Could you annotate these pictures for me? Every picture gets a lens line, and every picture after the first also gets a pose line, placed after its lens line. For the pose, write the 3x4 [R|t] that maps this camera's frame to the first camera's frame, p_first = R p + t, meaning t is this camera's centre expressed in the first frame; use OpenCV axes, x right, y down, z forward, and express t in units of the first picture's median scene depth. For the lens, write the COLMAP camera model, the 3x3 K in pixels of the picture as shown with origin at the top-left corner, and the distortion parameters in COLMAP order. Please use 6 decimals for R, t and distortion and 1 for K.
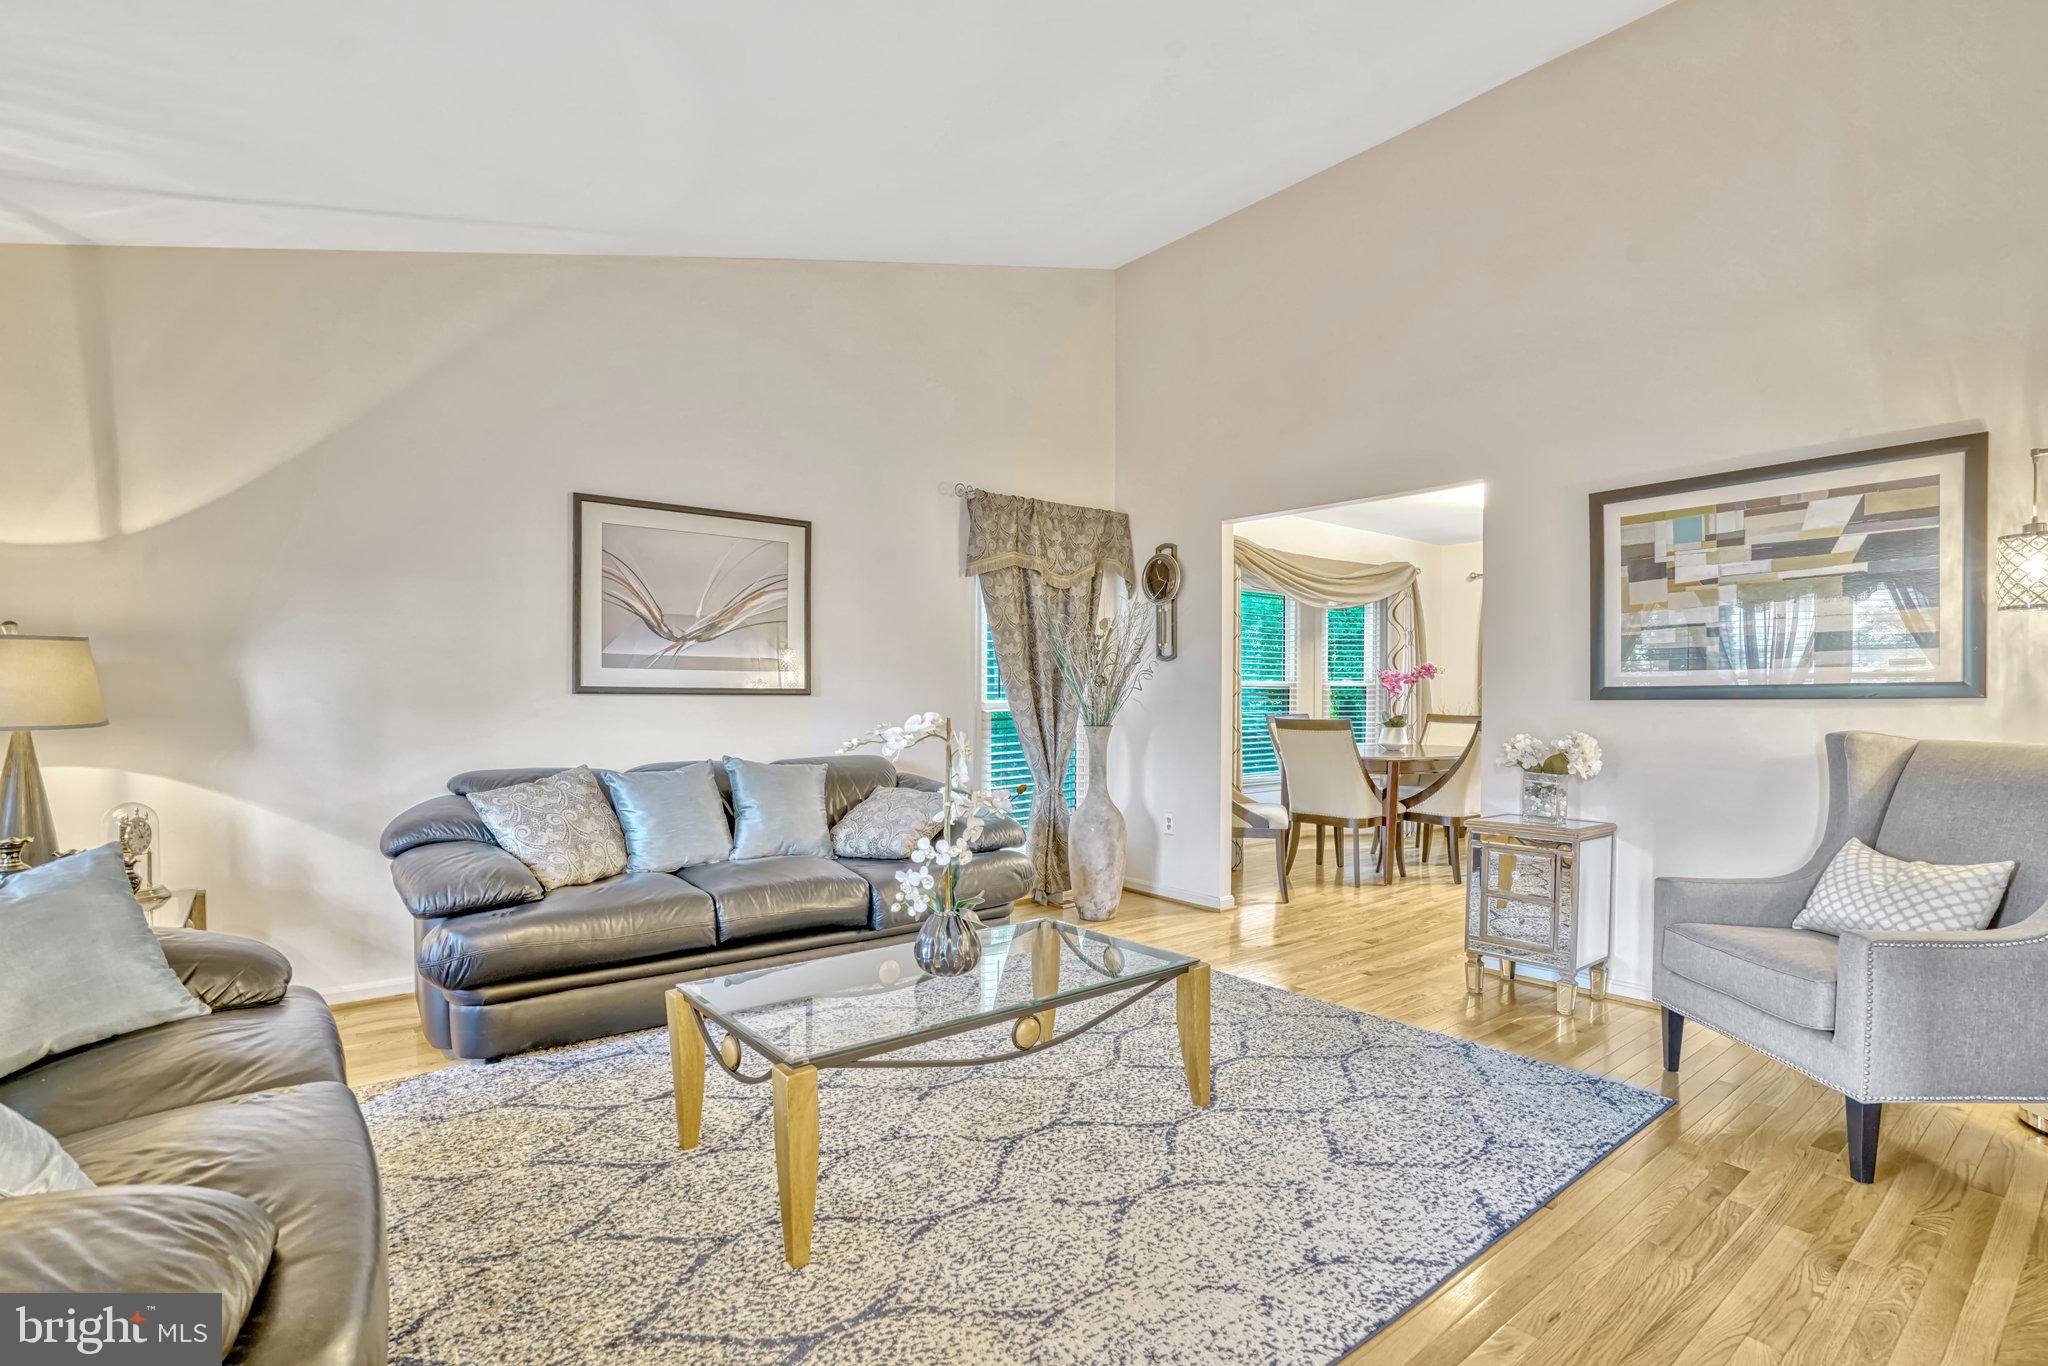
lens RADIAL K [[957.7, 0, 1018.8], [0, 957.7, 693.4], [0, 0, 1]] dist [-0.042814, 0.004973]
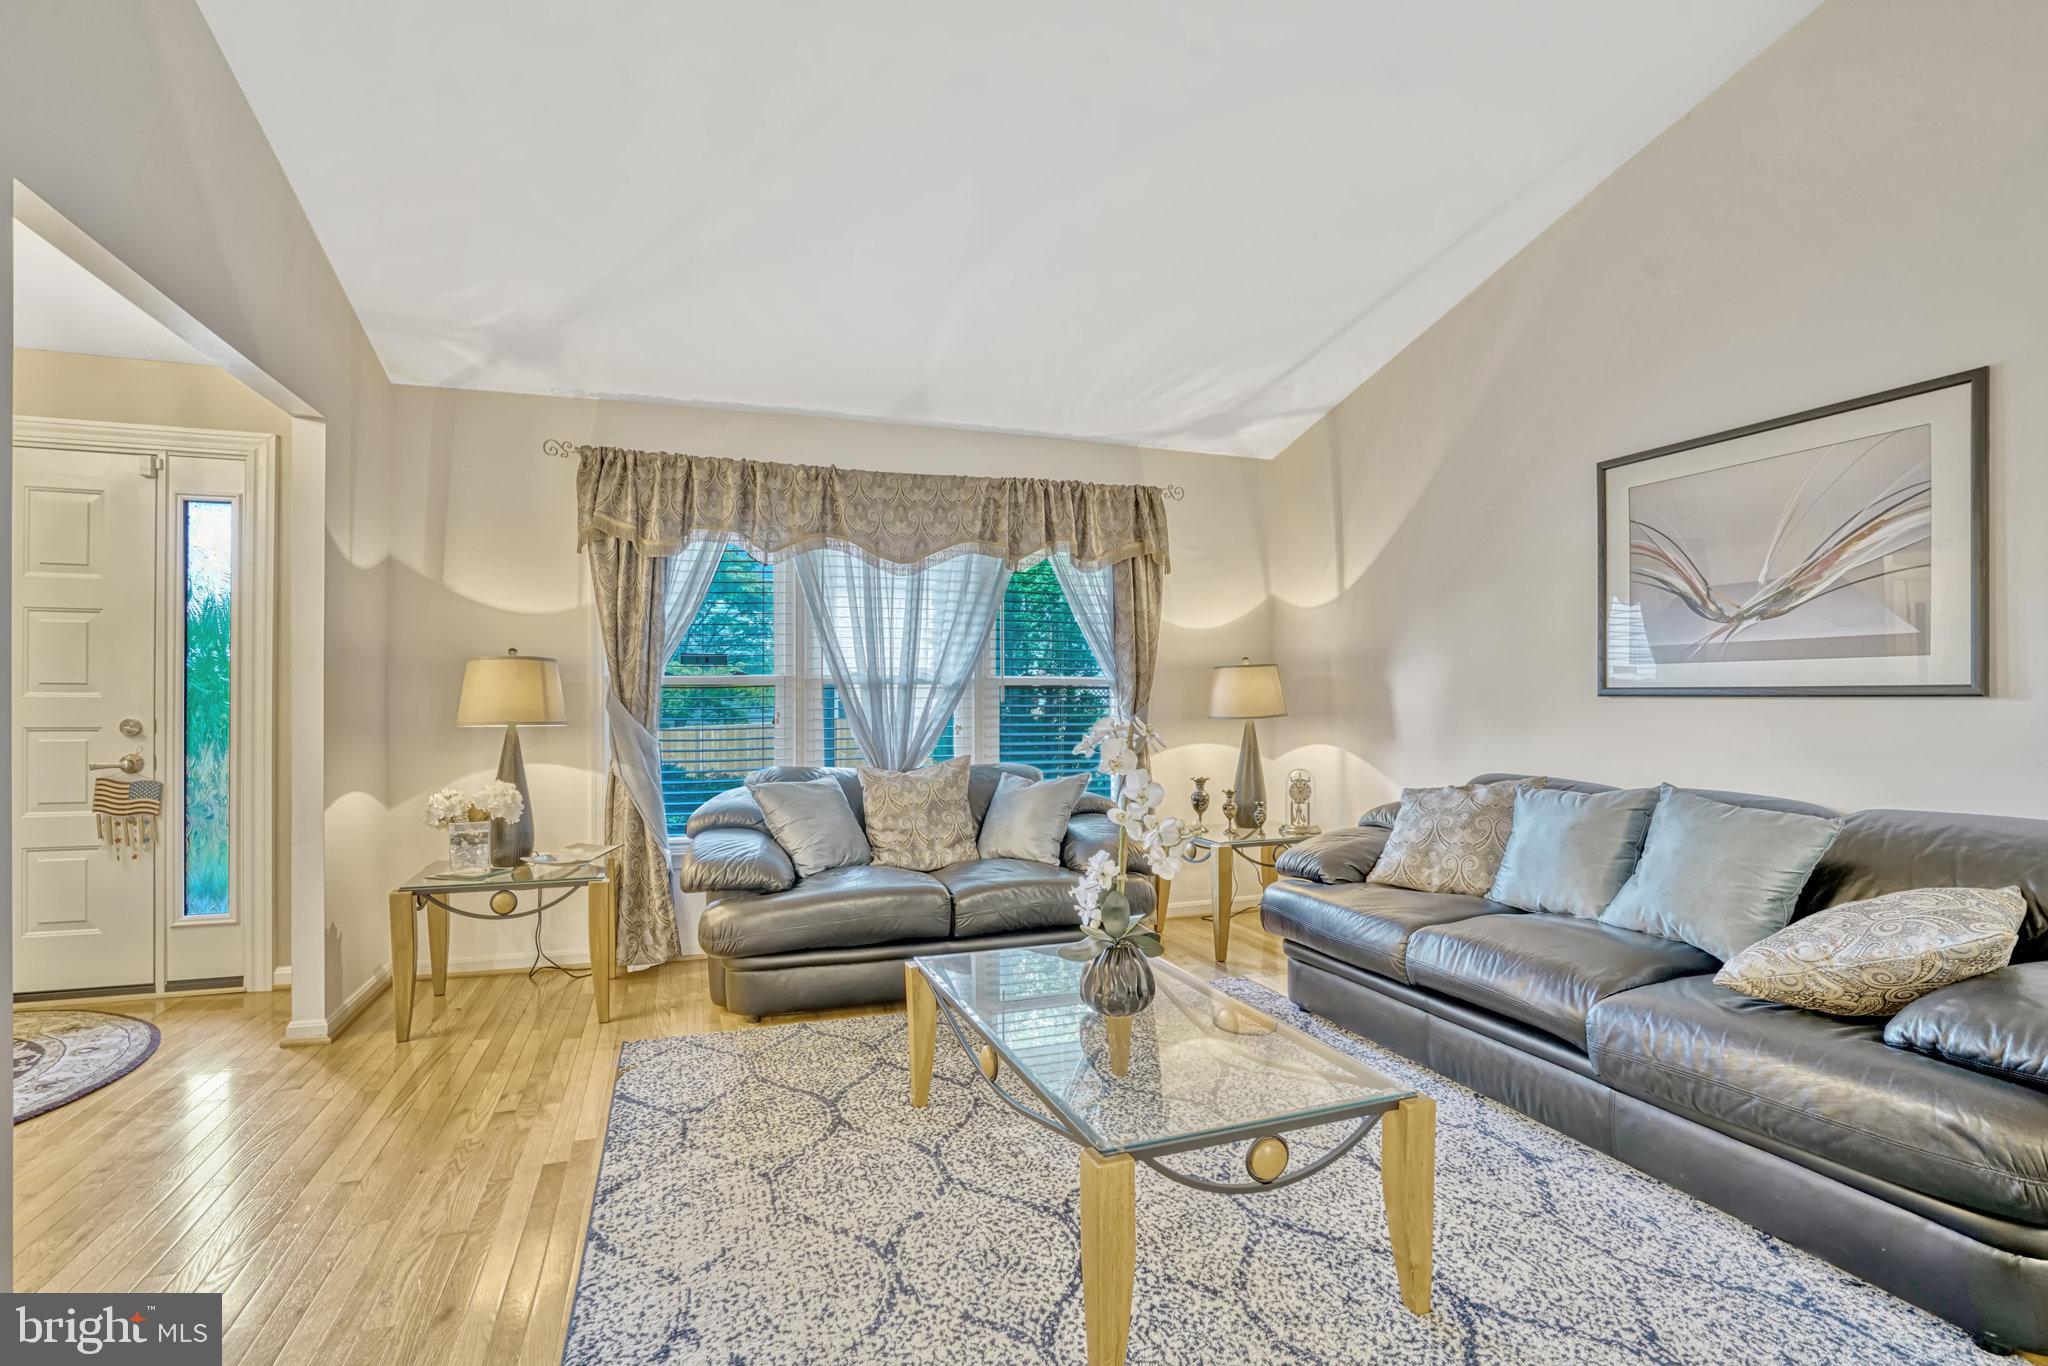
lens RADIAL K [[957.7, 0, 1007.4], [0, 957.7, 687.9], [0, 0, 1]] dist [-0.042814, 0.004973]
pose [[-0.334603, -0.013536, -0.942262, 0.808512], [0.003971, 0.999868, -0.015774, 0.005941], [0.942351, -0.009020, -0.334505, 1.220948]]
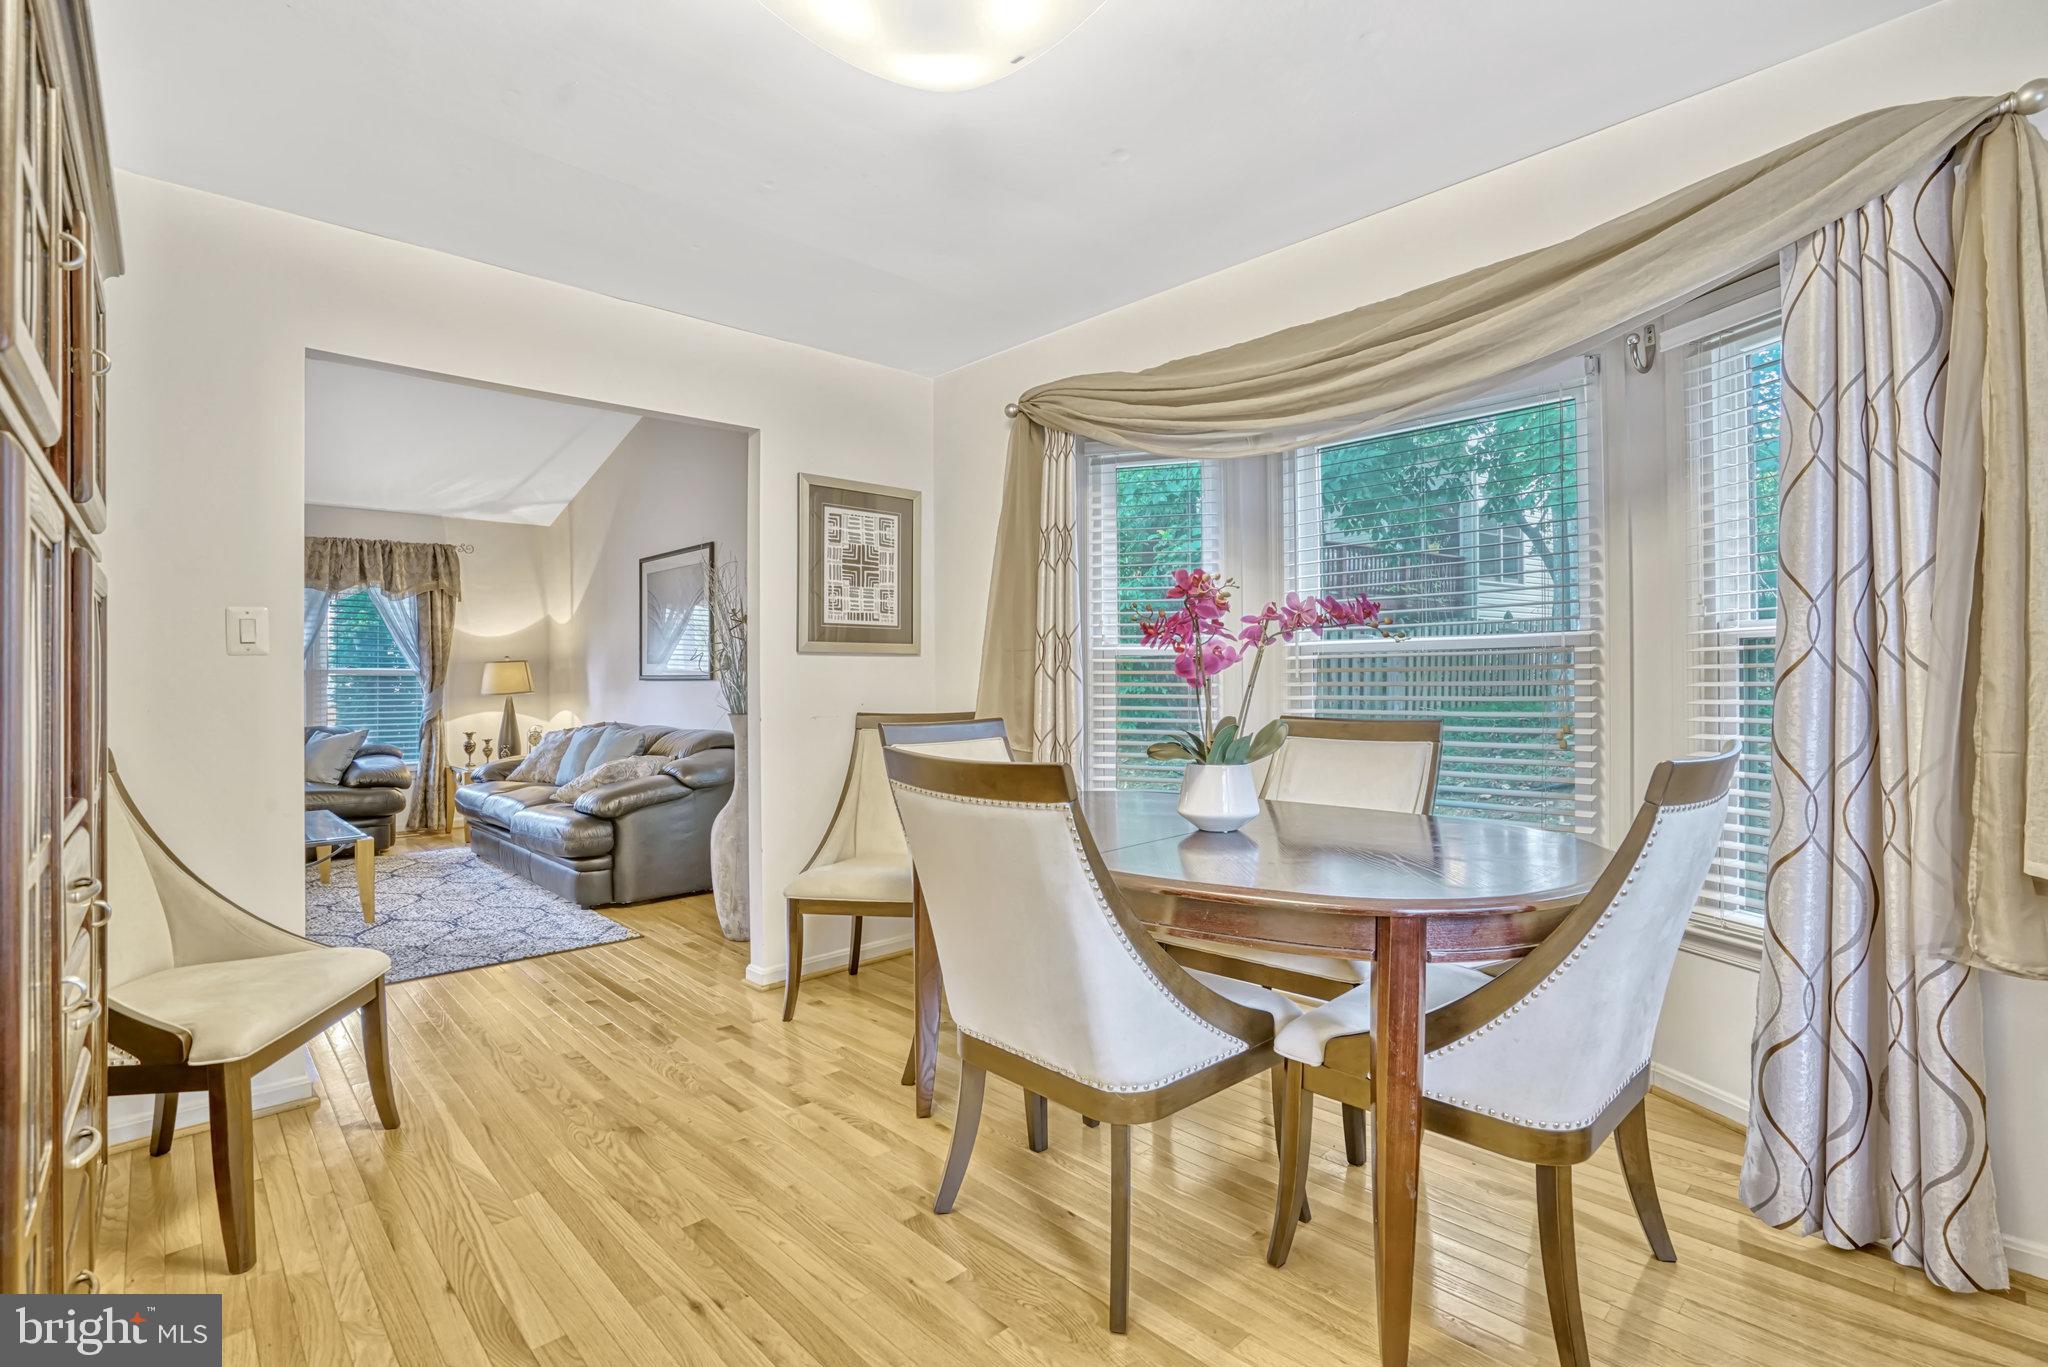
lens RADIAL K [[957.7, 0, 1008.8], [0, 957.7, 678.9], [0, 0, 1]] dist [-0.042814, 0.004973]
pose [[0.071710, -0.008495, -0.997389, 1.946640], [0.011633, 0.999903, -0.007680, 0.029095], [0.997358, -0.011052, 0.071802, 2.385792]]
